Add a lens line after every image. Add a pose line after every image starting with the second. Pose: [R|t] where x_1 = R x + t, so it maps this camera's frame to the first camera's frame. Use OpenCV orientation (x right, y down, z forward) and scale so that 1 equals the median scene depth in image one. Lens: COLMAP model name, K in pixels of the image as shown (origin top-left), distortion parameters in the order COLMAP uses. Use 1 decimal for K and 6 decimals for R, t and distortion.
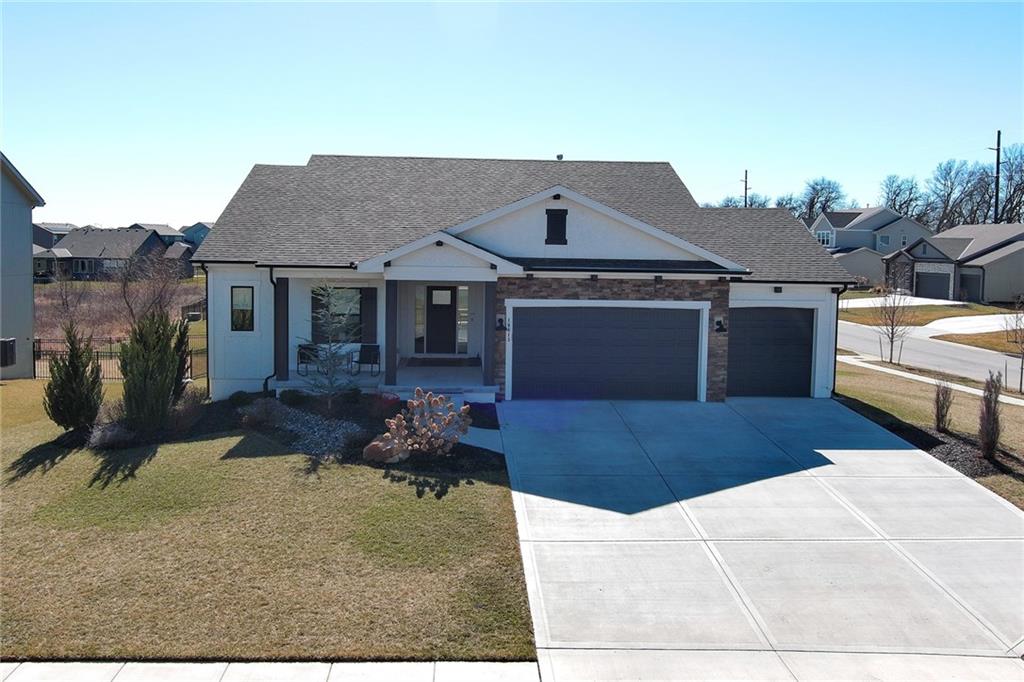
lens RADIAL K [[932.0, 0, 505.8], [0, 932.0, 283.2], [0, 0, 1]] dist [0.009472, -0.004822]
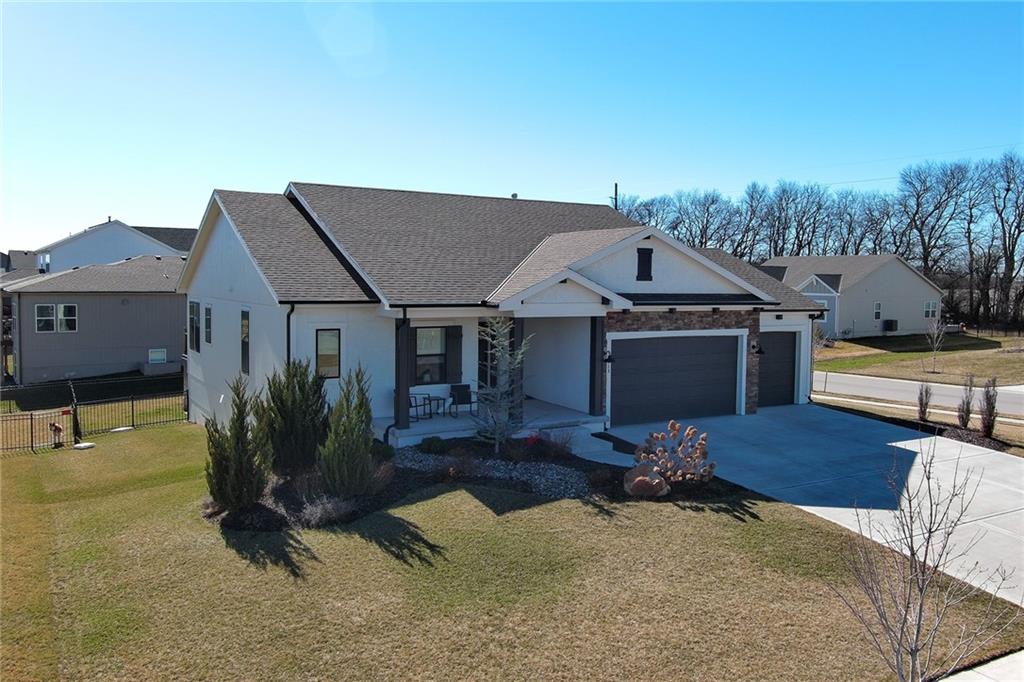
lens RADIAL K [[868.5, 0, 565.8], [0, 868.5, 313.7], [0, 0, 1]] dist [0.005030, -0.001378]
pose [[0.863807, -0.024197, 0.503242, -0.530616], [0.022263, 0.999704, 0.009855, -0.015102], [-0.503331, 0.002690, 0.864089, 0.172674]]
